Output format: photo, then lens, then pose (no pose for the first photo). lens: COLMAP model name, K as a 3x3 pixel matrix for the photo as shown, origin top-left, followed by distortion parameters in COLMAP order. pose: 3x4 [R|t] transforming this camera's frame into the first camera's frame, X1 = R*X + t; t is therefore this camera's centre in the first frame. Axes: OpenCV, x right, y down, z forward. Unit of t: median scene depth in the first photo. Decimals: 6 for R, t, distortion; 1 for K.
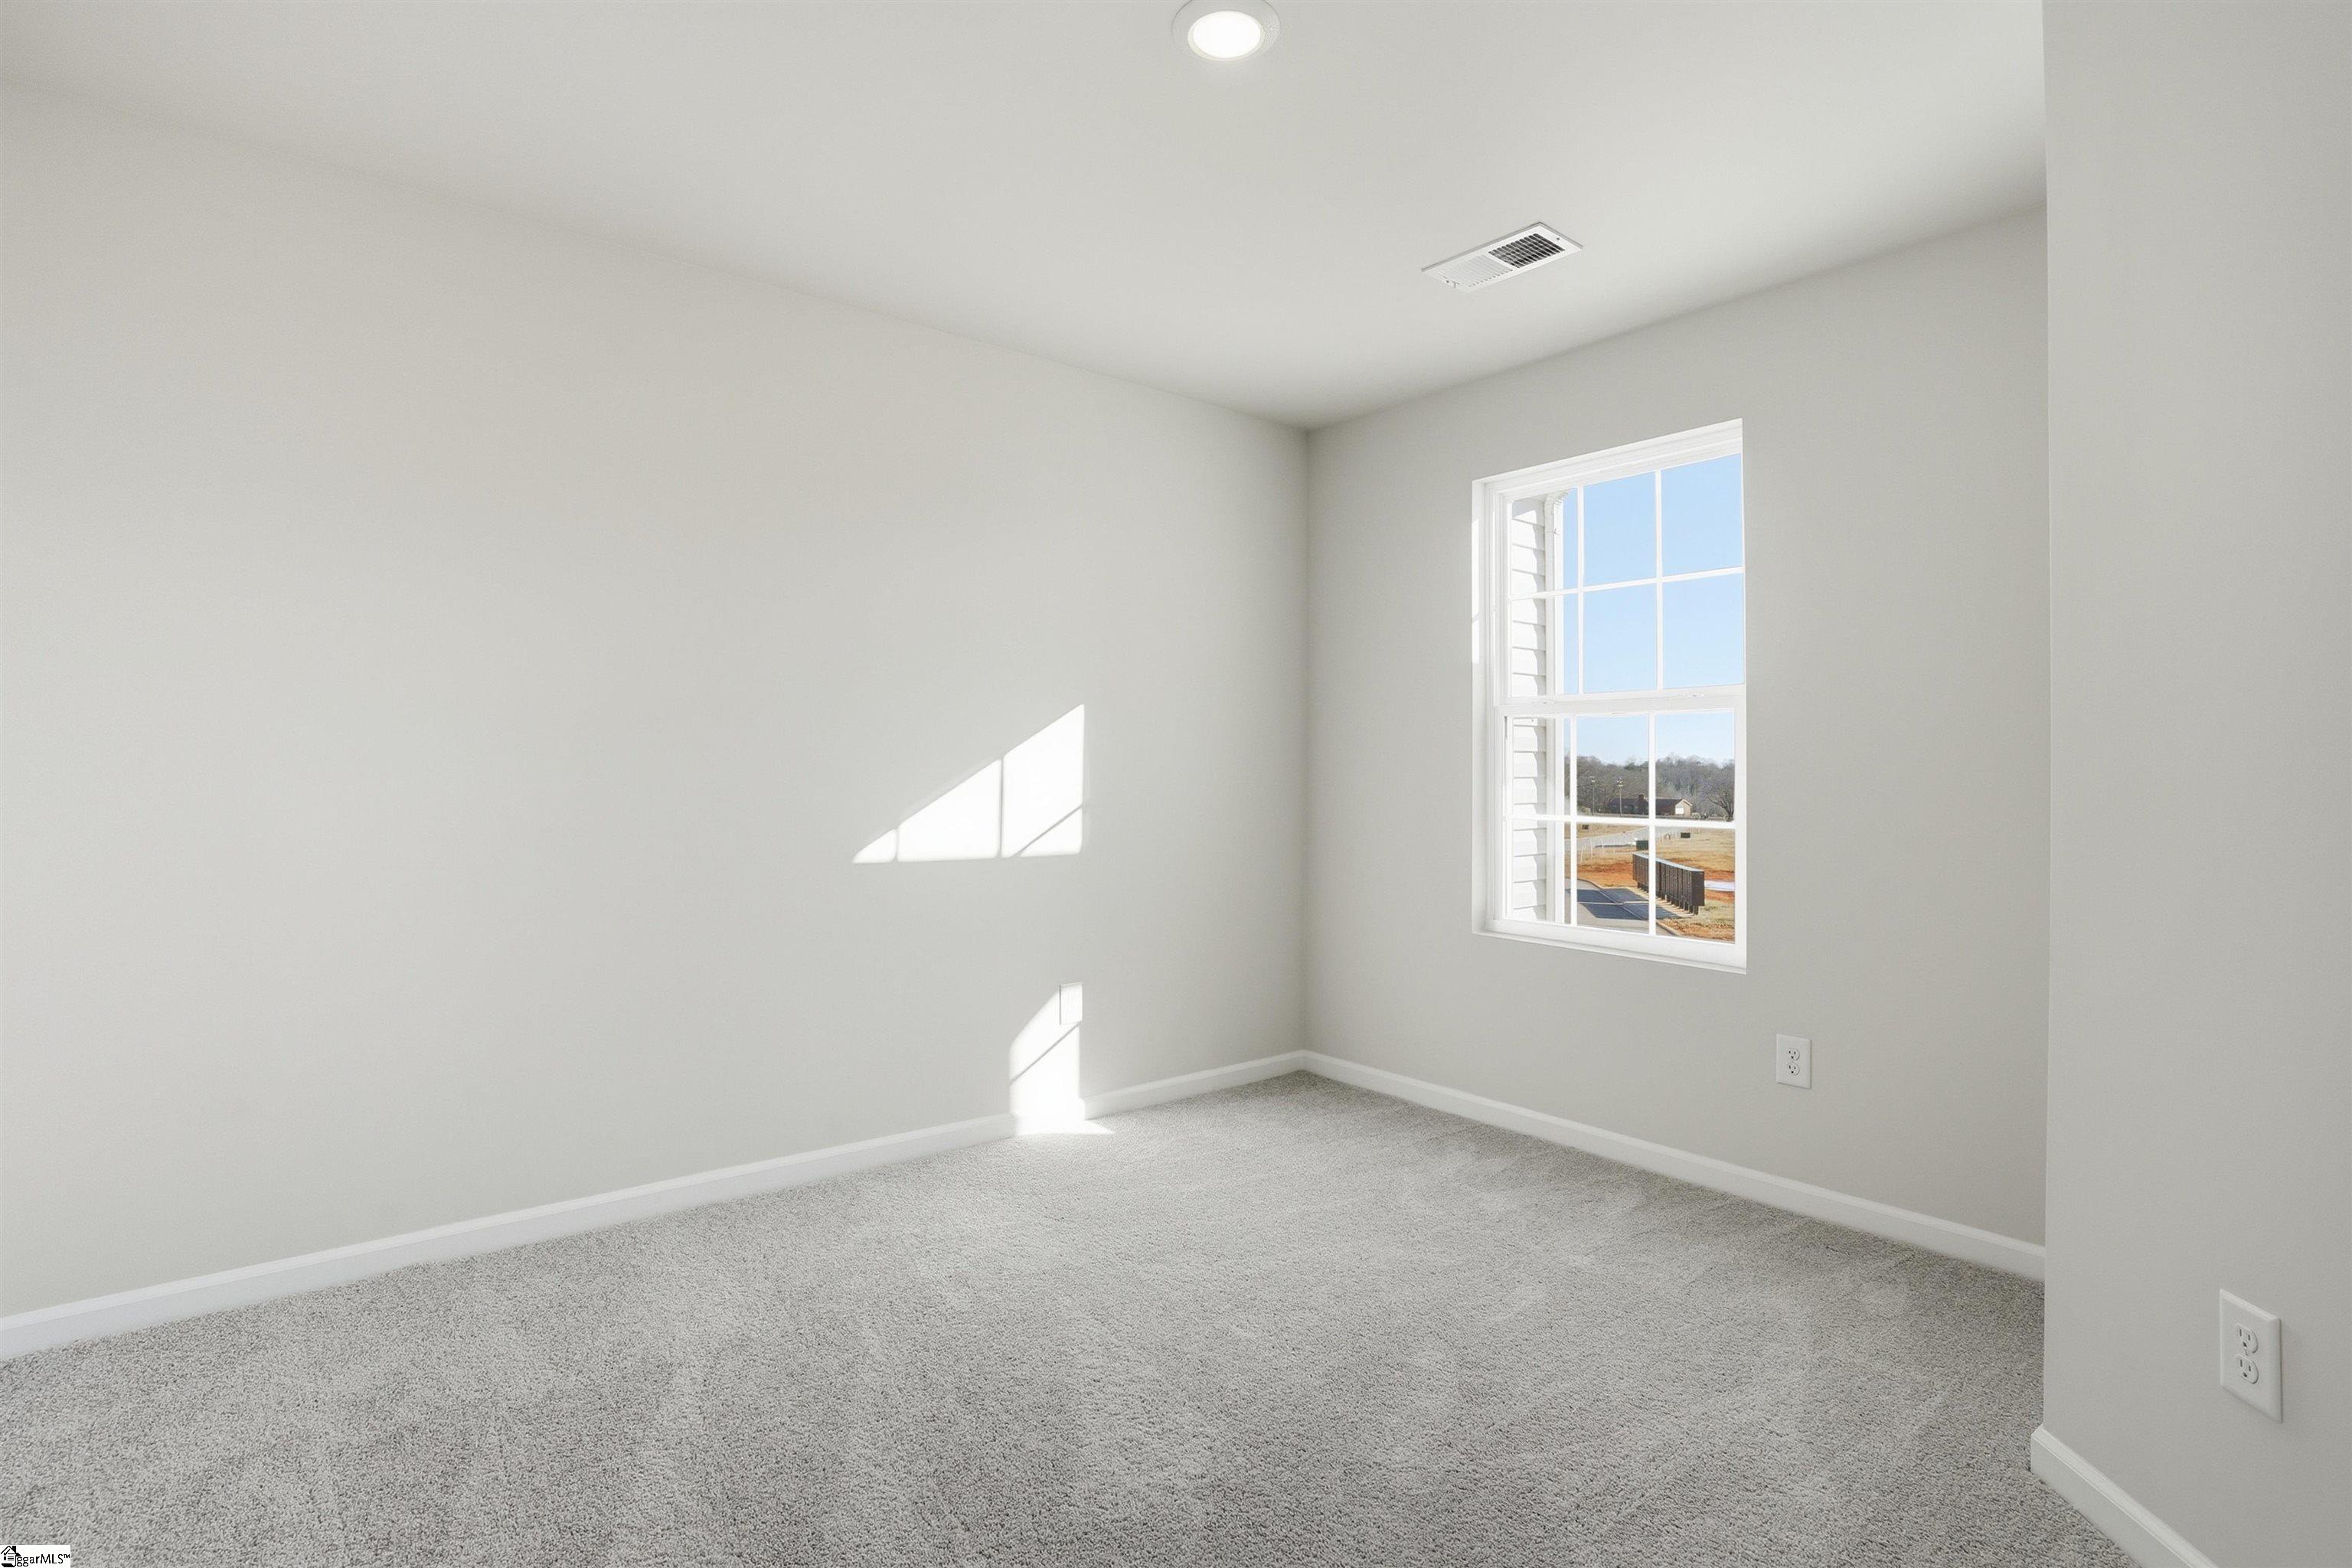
lens RADIAL K [[1080.7, 0, 1172.3], [0, 1080.7, 771.8], [0, 0, 1]] dist [-0.049618, 0.011896]
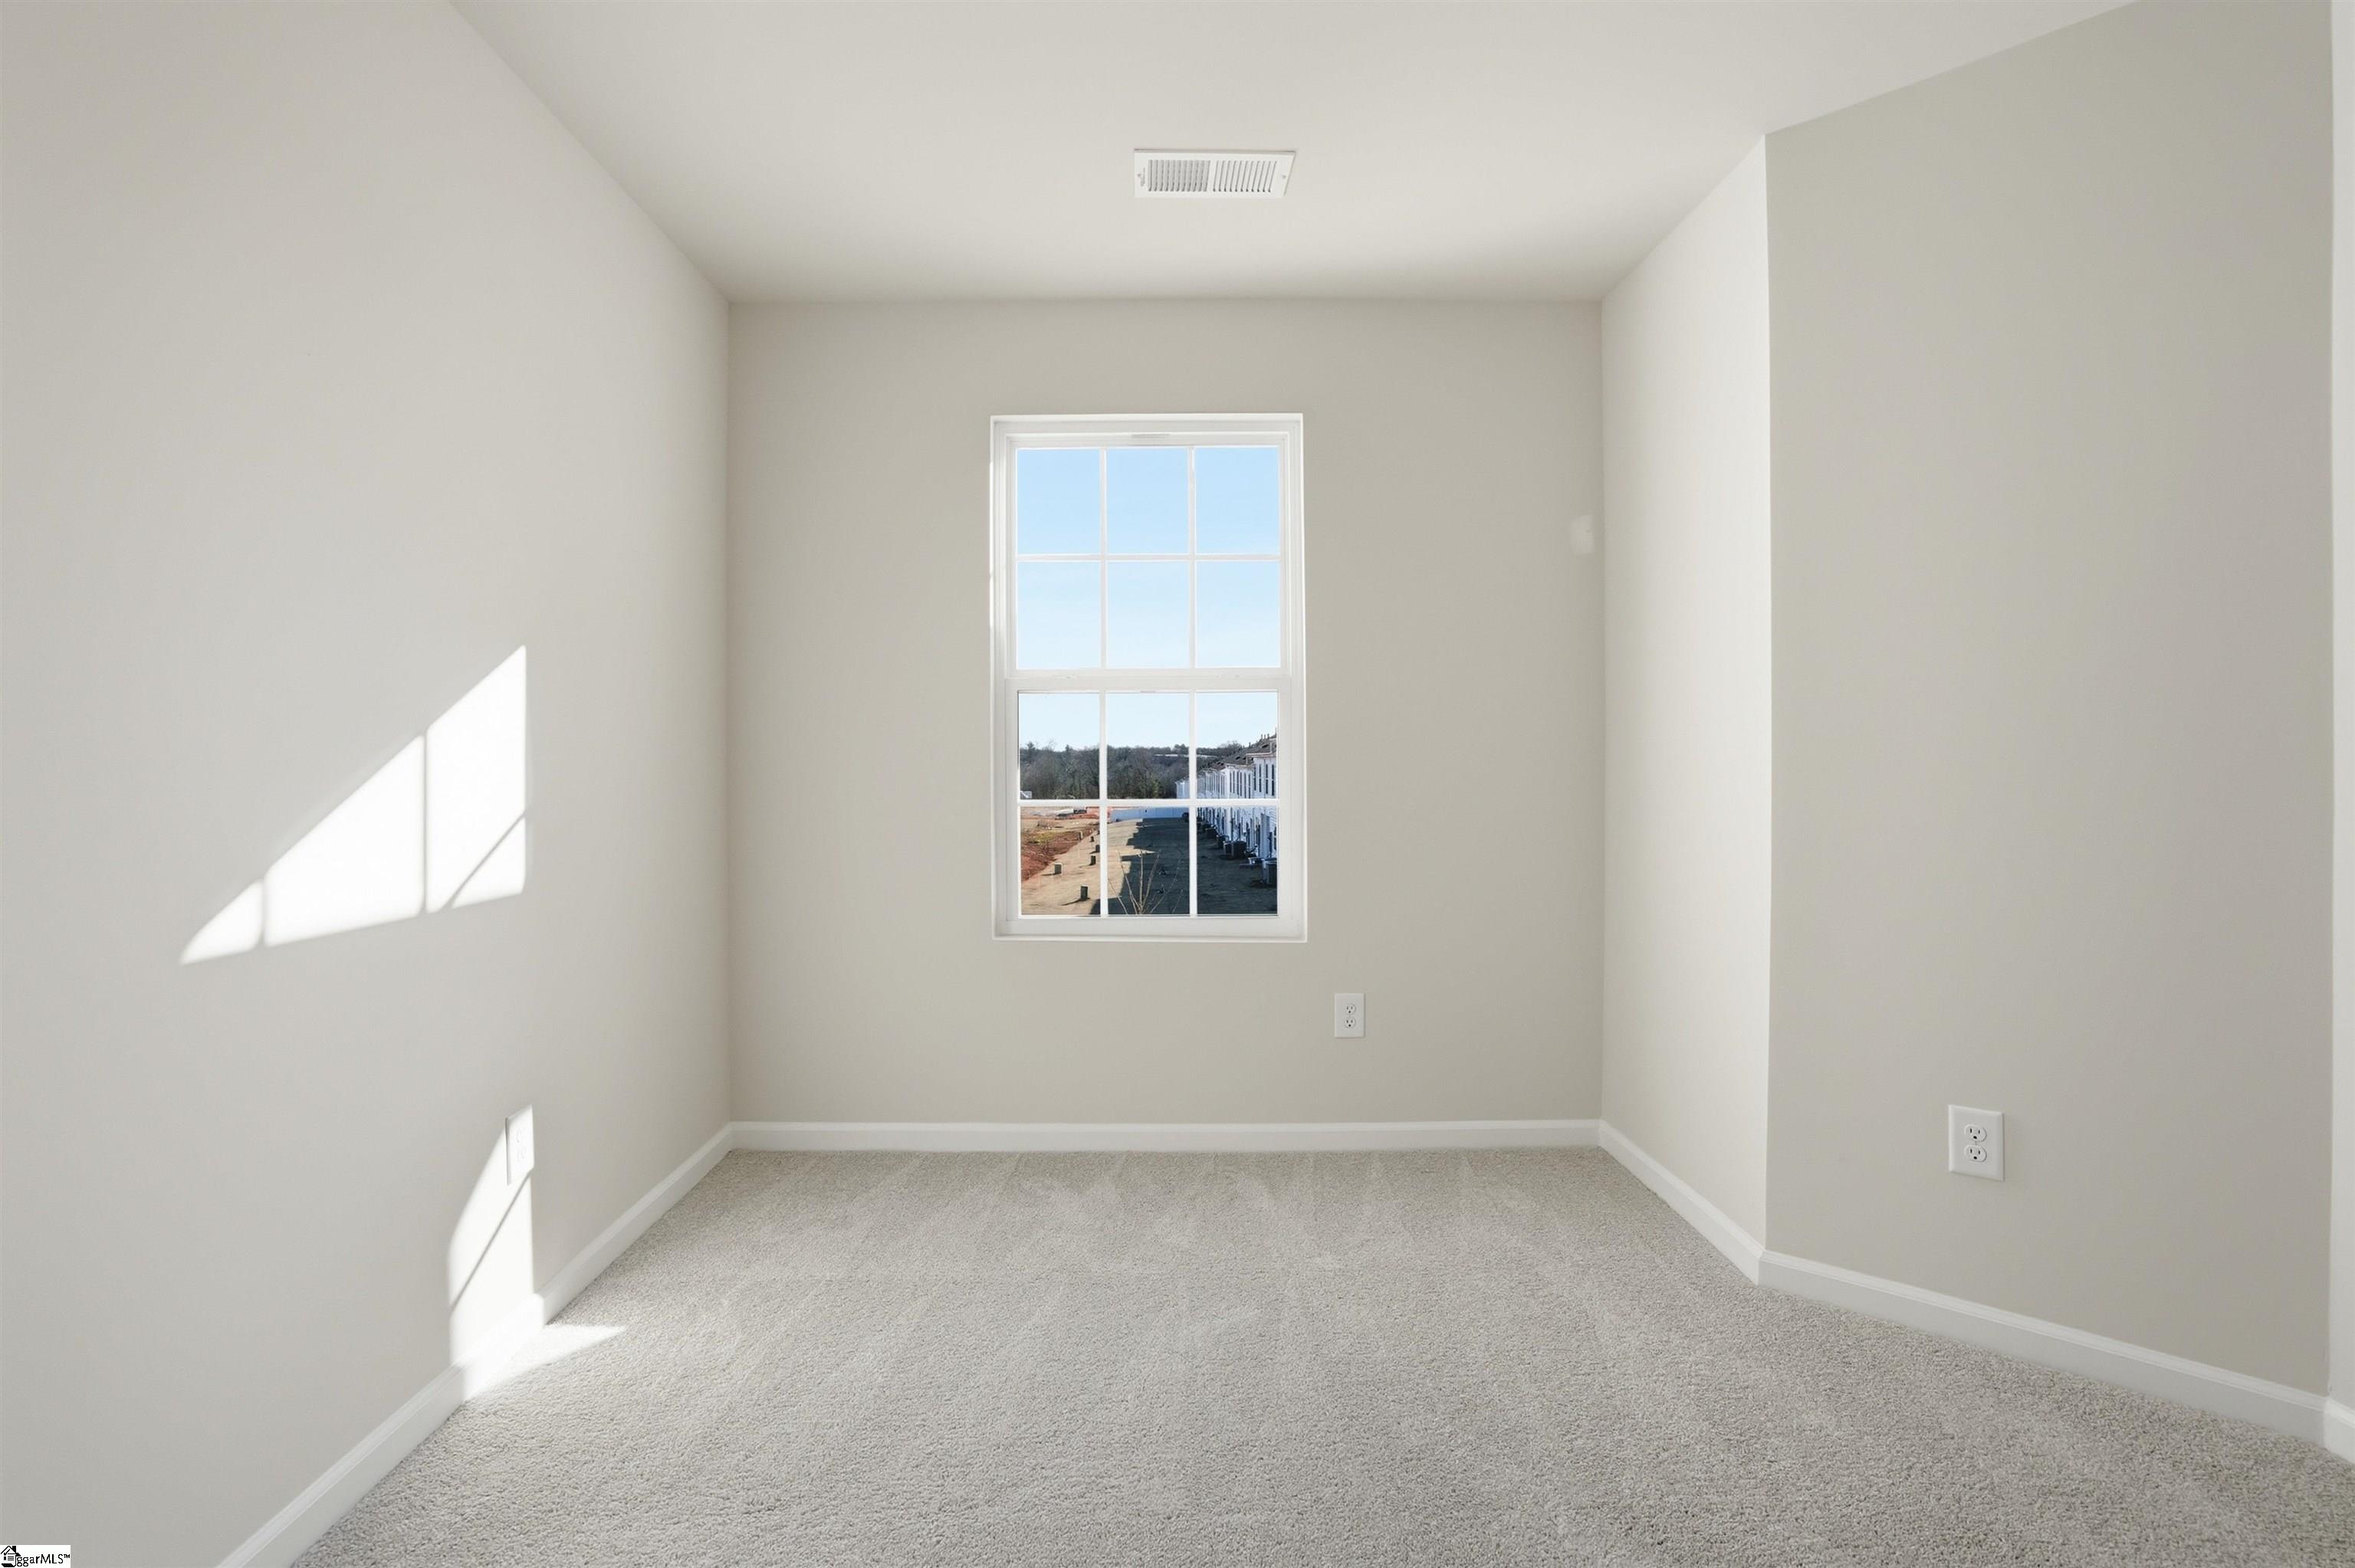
lens RADIAL K [[1082.0, 0, 1173.8], [0, 1082.0, 771.8], [0, 0, 1]] dist [-0.049618, 0.011896]
pose [[0.641256, -0.016962, 0.767140, -0.326207], [0.007790, 0.999848, 0.015595, 0.002096], [-0.767288, -0.004025, 0.641291, 0.365055]]
